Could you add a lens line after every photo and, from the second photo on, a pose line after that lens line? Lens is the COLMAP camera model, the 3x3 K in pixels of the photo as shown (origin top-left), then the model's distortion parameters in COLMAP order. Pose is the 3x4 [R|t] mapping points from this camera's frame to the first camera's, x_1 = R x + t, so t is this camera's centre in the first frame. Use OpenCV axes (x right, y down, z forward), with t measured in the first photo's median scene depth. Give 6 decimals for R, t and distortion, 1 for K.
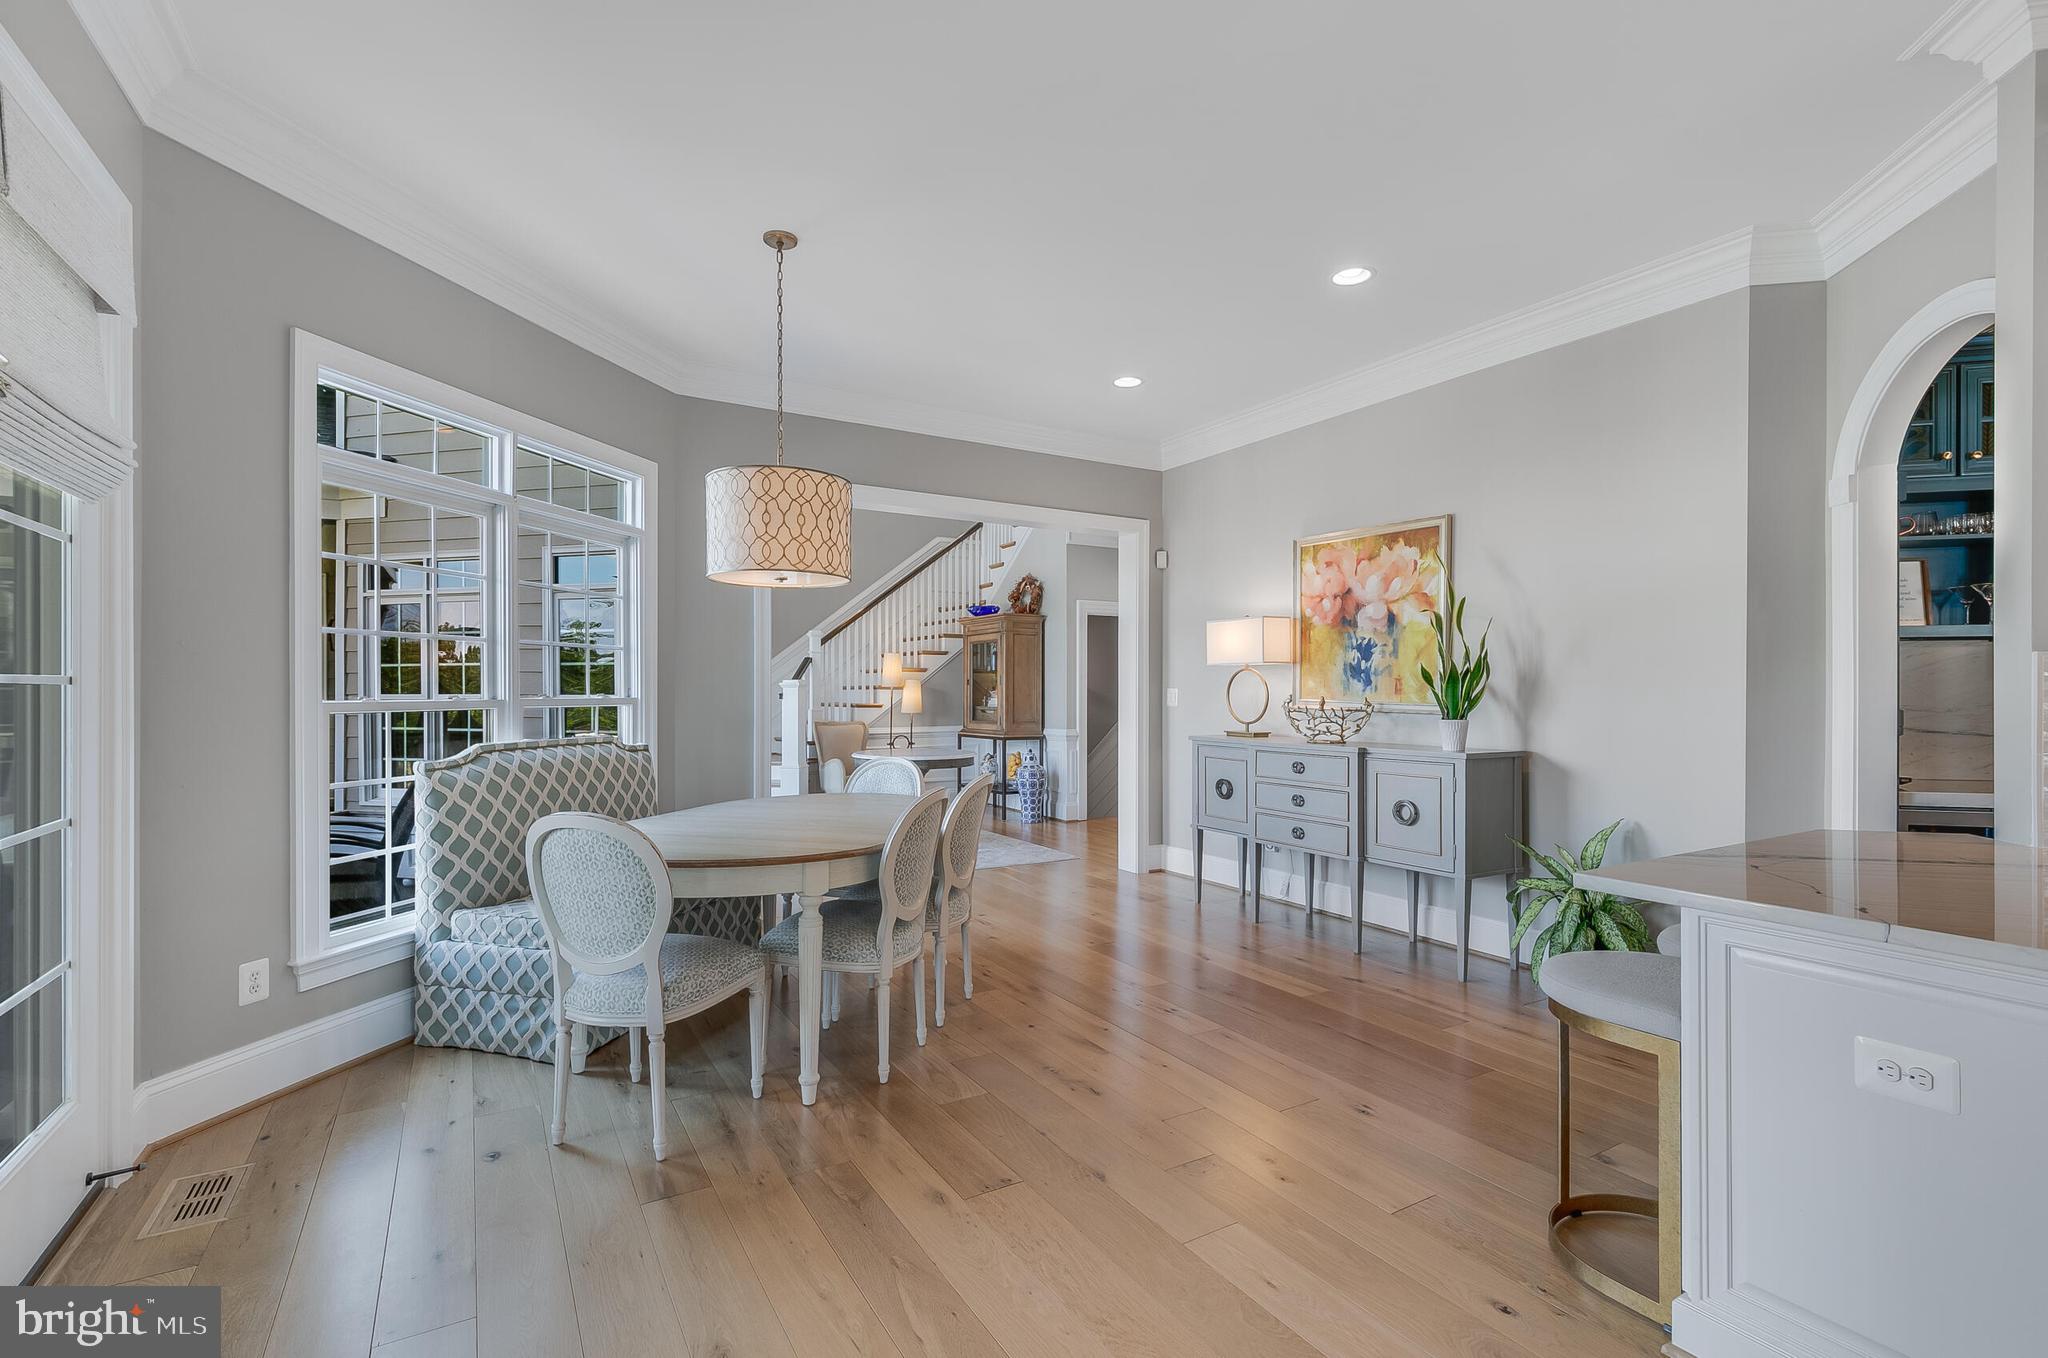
lens RADIAL K [[917.1, 0, 1028.3], [0, 917.1, 690.7], [0, 0, 1]] dist [-0.001370, -0.000525]
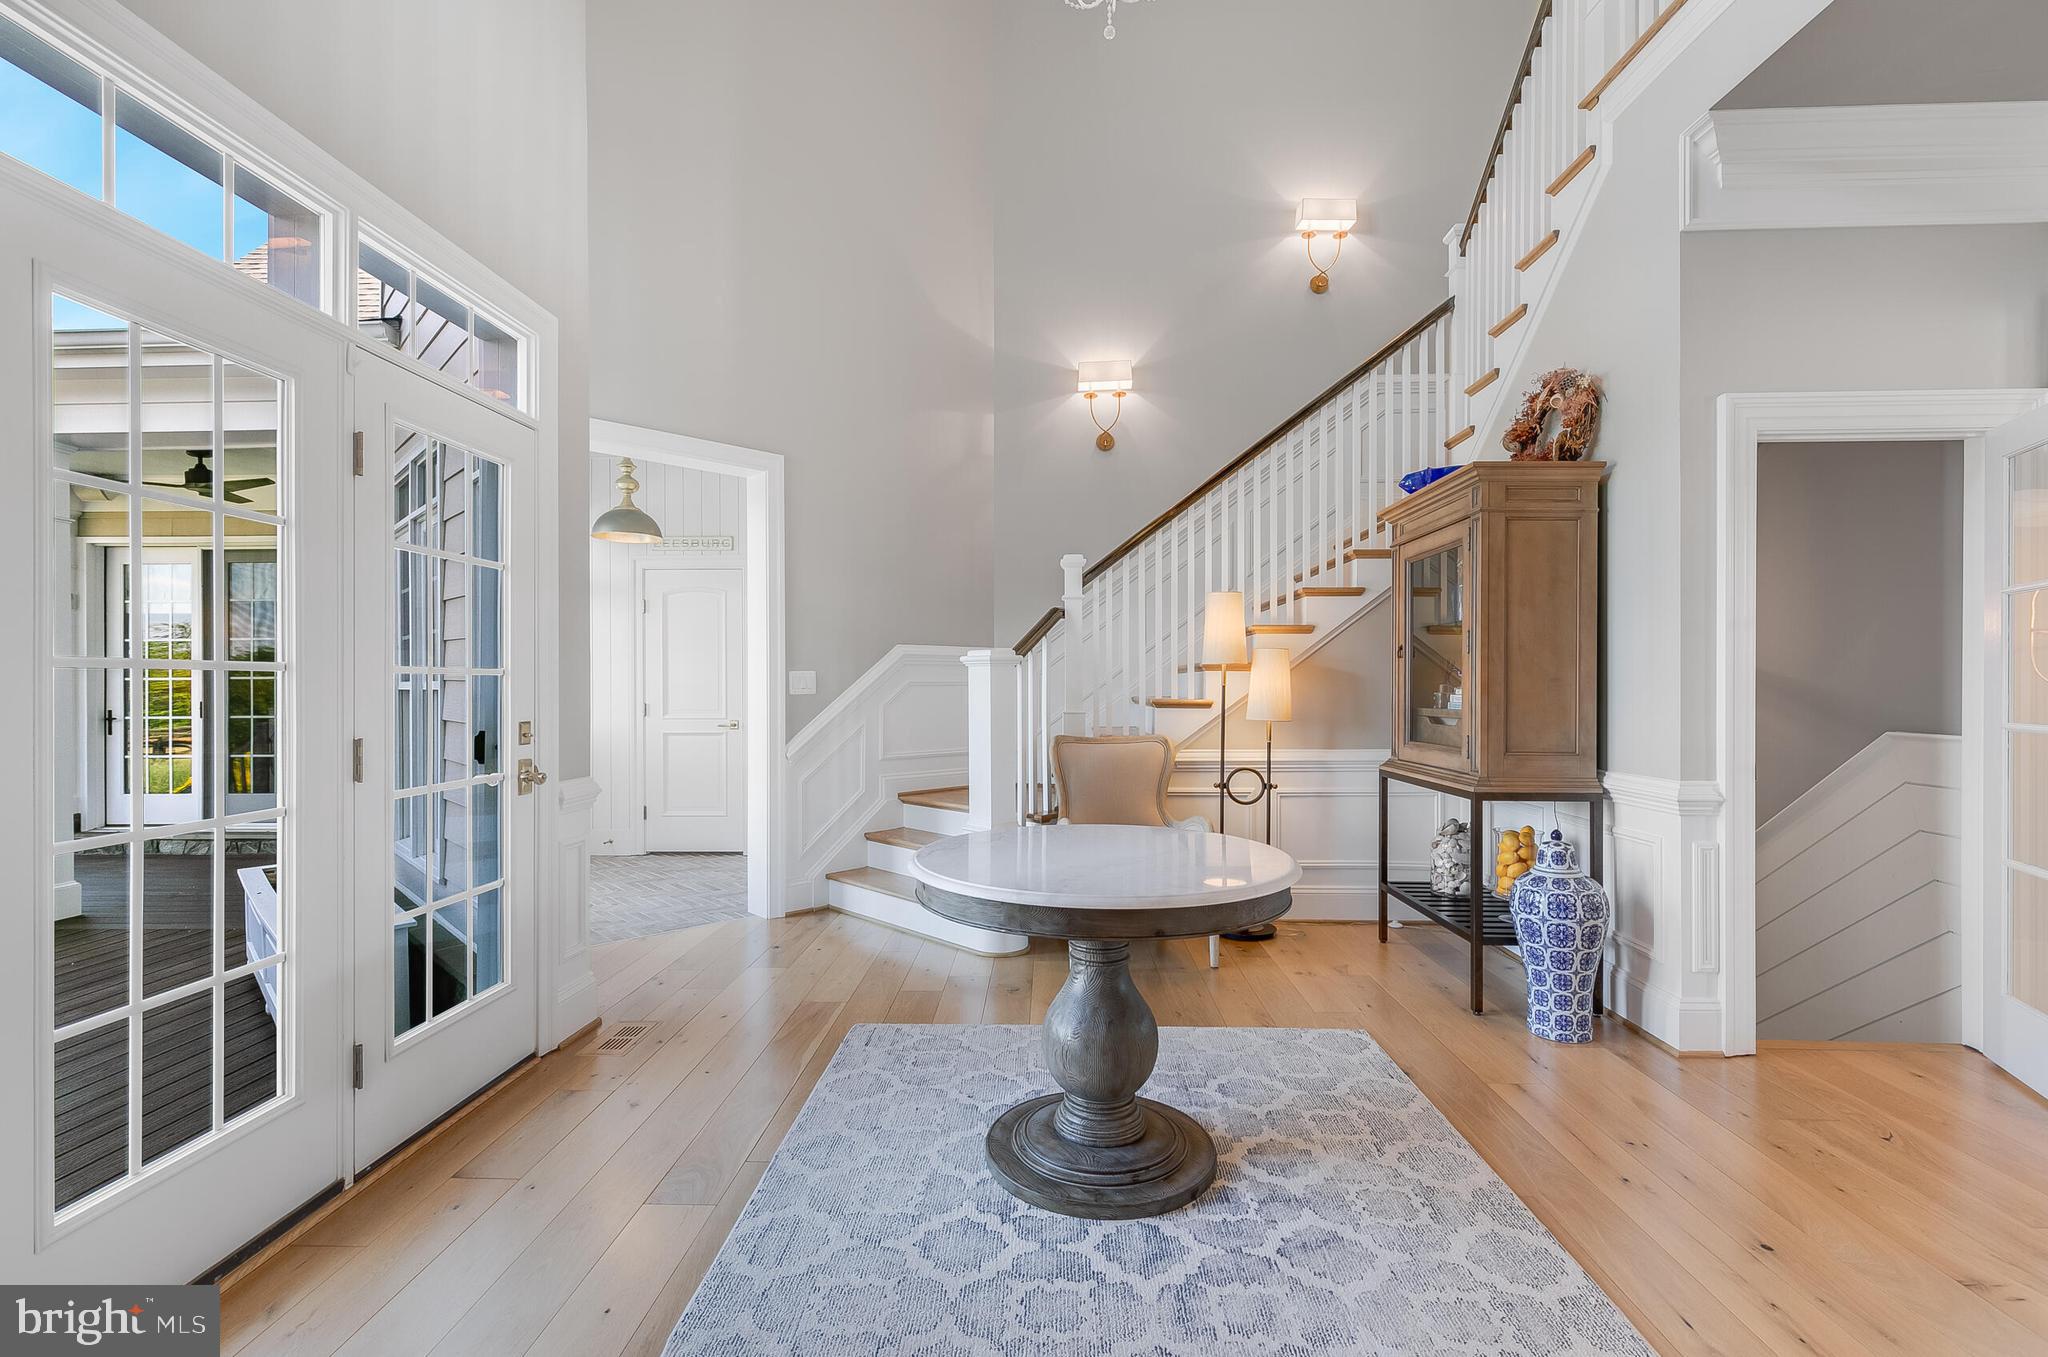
lens RADIAL K [[917.1, 0, 1028.3], [0, 917.1, 690.2], [0, 0, 1]] dist [-0.001370, -0.000525]
pose [[0.839714, 0.001405, -0.543028, 0.022322], [0.001505, 0.999987, 0.004915, 0.006586], [0.543028, -0.004944, 0.839700, 0.563492]]
